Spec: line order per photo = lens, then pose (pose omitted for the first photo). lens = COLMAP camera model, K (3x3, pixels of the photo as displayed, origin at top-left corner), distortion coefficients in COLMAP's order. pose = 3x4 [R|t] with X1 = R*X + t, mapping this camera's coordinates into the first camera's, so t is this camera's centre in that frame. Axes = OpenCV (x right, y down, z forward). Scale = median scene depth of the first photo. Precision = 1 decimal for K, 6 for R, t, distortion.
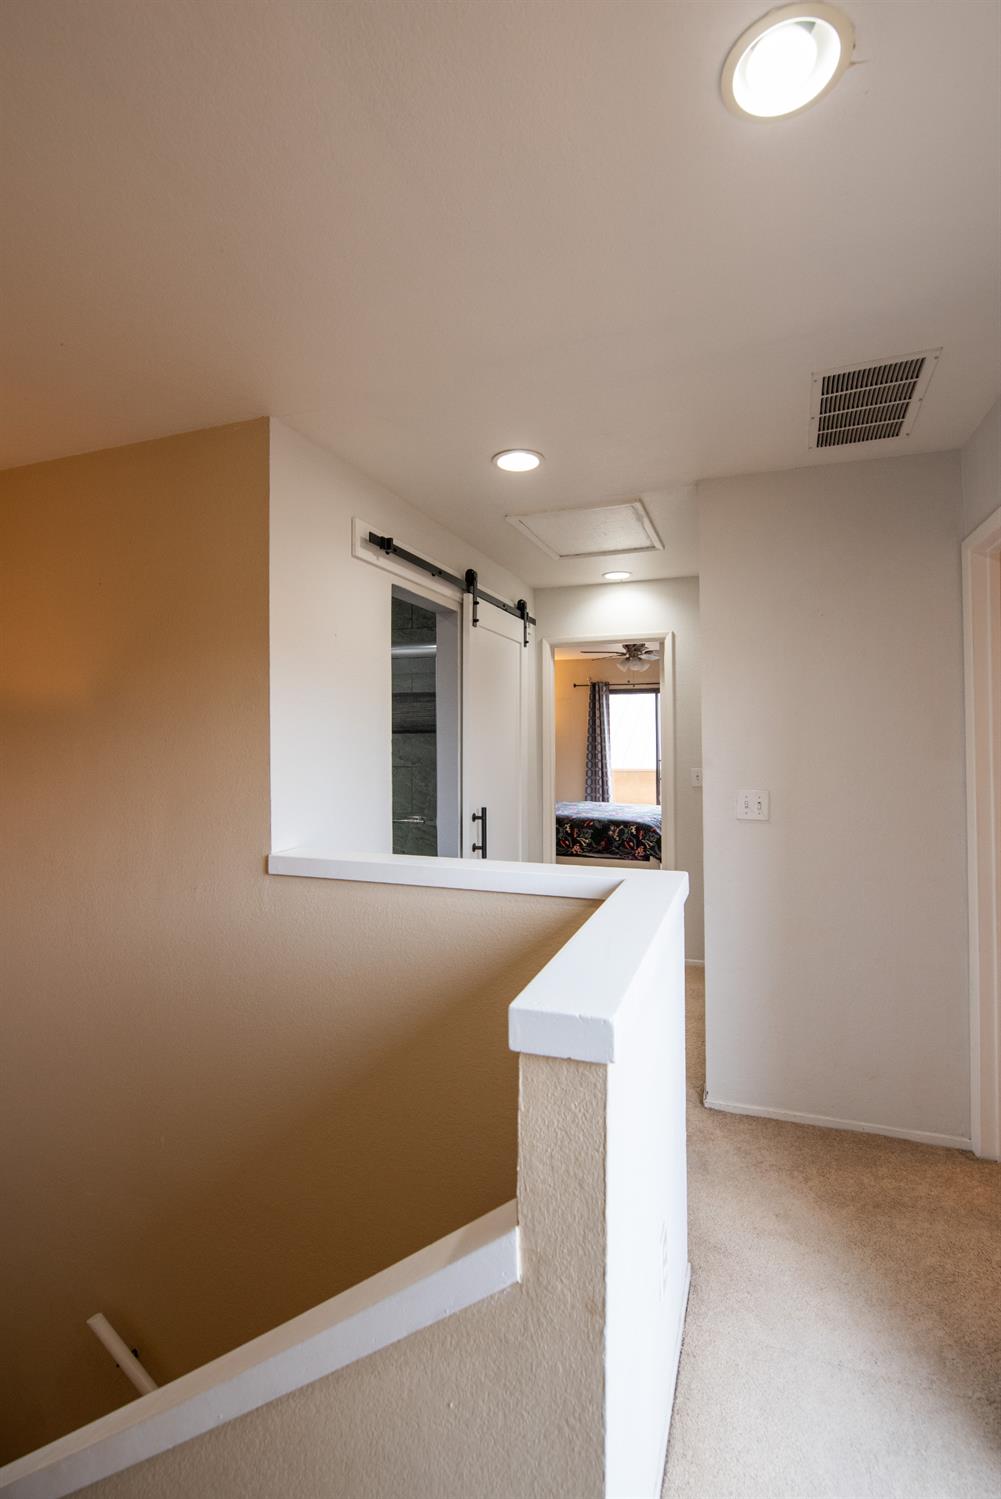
lens RADIAL K [[655.7, 0, 553.1], [0, 655.7, 758.2], [0, 0, 1]] dist [-0.006428, -0.006931]
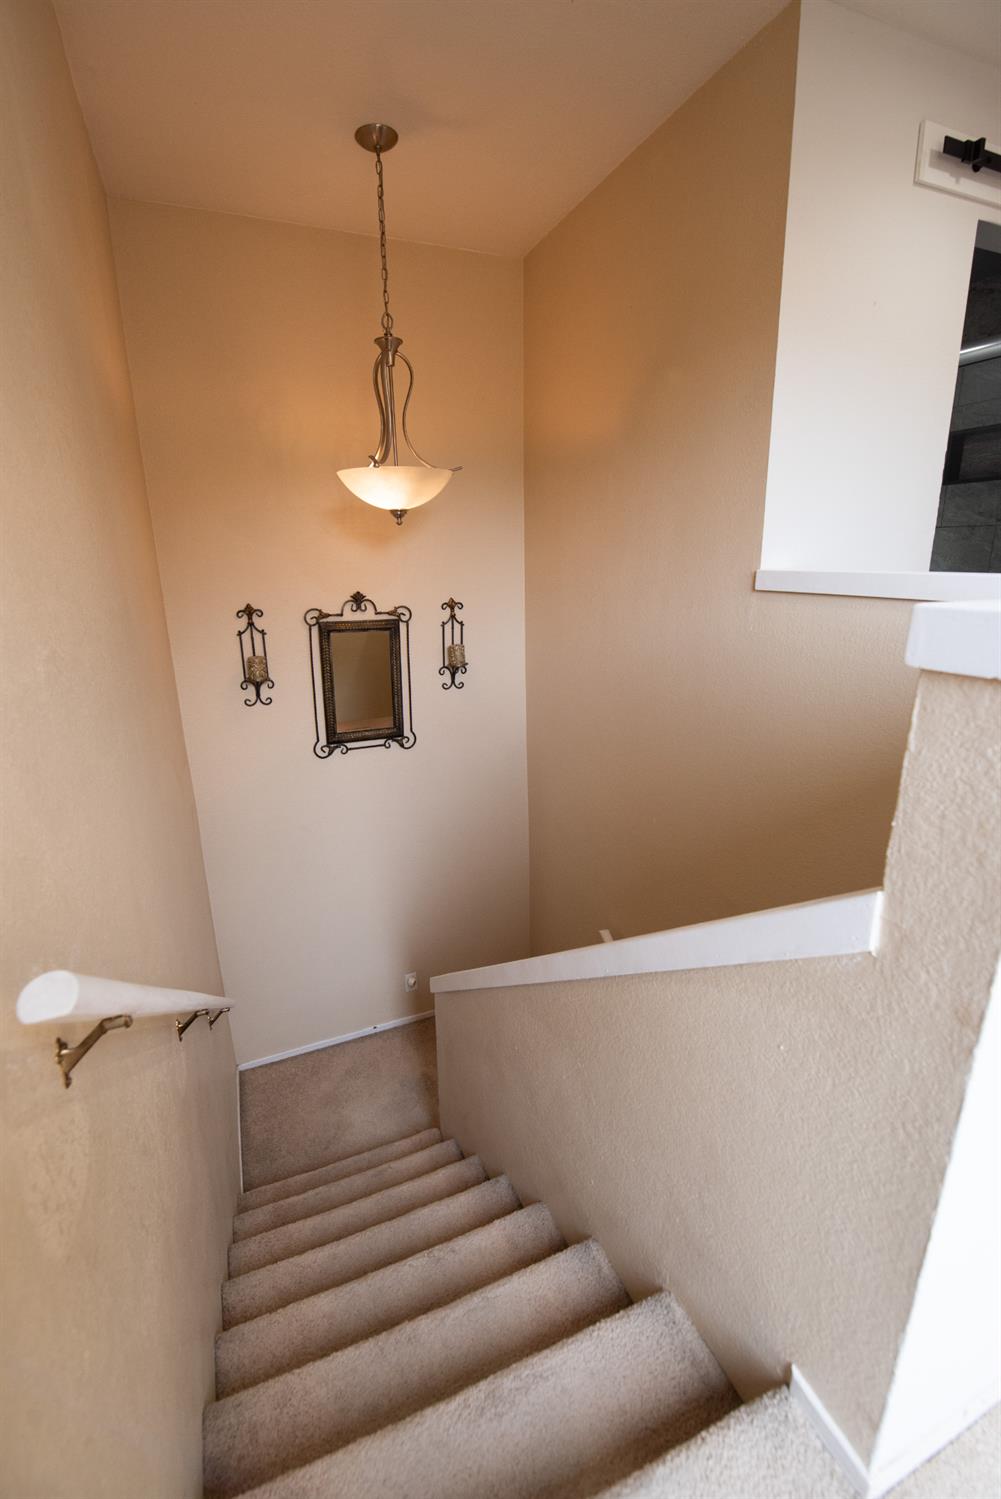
lens RADIAL K [[655.7, 0, 494.9], [0, 655.7, 749.1], [0, 0, 1]] dist [-0.006428, -0.006931]
pose [[0.648741, 0.201335, -0.733893, 0.188044], [0.025154, 0.958168, 0.285097, 0.320413], [0.760593, -0.203415, 0.616539, 0.197886]]
